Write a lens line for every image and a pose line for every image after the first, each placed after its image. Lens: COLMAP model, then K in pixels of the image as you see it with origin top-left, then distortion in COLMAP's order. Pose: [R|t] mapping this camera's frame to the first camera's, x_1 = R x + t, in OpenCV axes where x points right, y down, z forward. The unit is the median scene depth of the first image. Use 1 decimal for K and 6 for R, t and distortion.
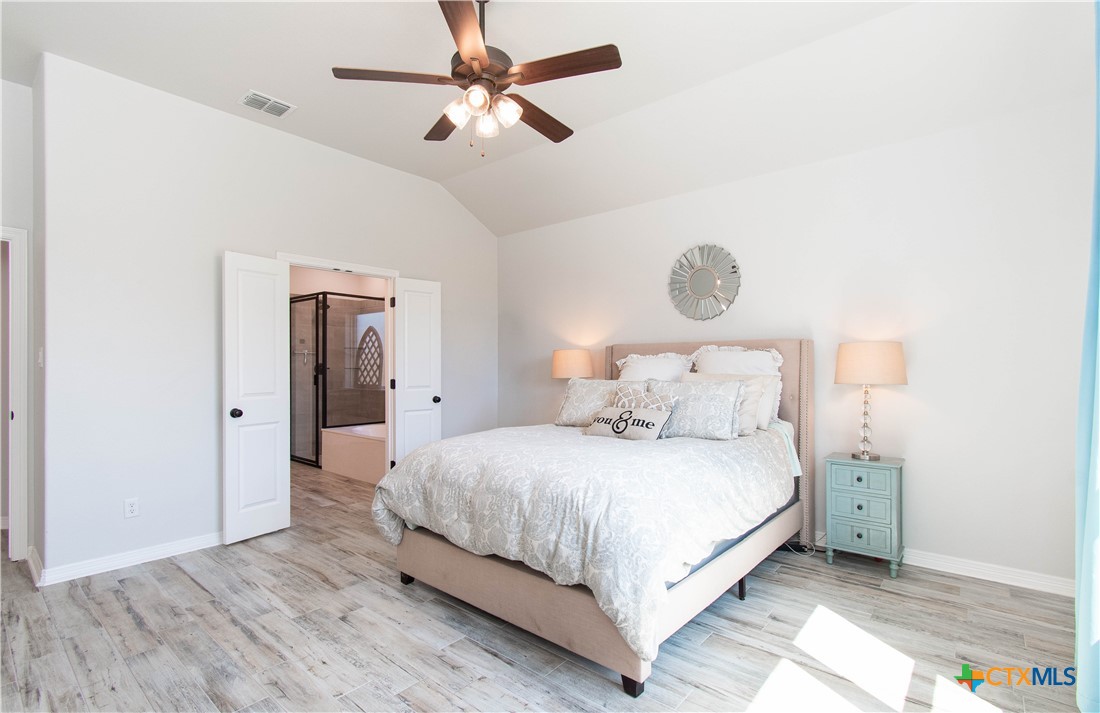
lens RADIAL K [[509.2, 0, 541.0], [0, 509.2, 359.6], [0, 0, 1]] dist [-0.000632, 0.000152]
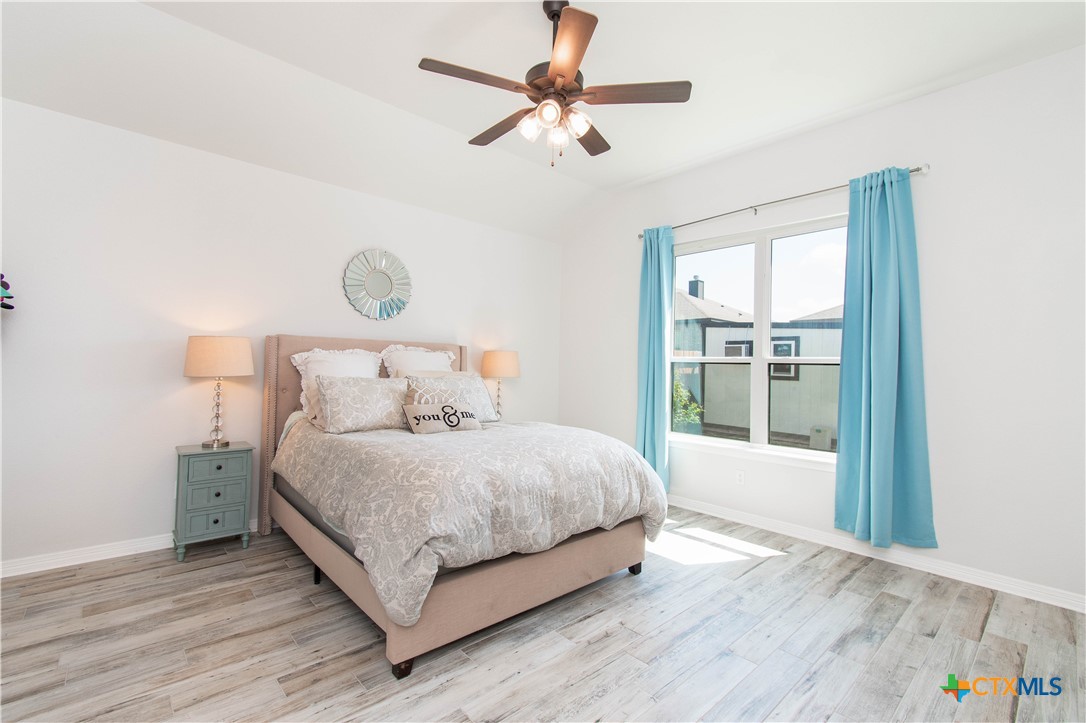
lens RADIAL K [[483.4, 0, 548.7], [0, 483.4, 361.9], [0, 0, 1]] dist [0.001993, -0.001636]
pose [[0.111587, 0.016227, 0.993622, -1.033826], [-0.032428, 0.999394, -0.012679, 0.017781], [-0.993225, -0.030806, 0.112046, 0.850308]]
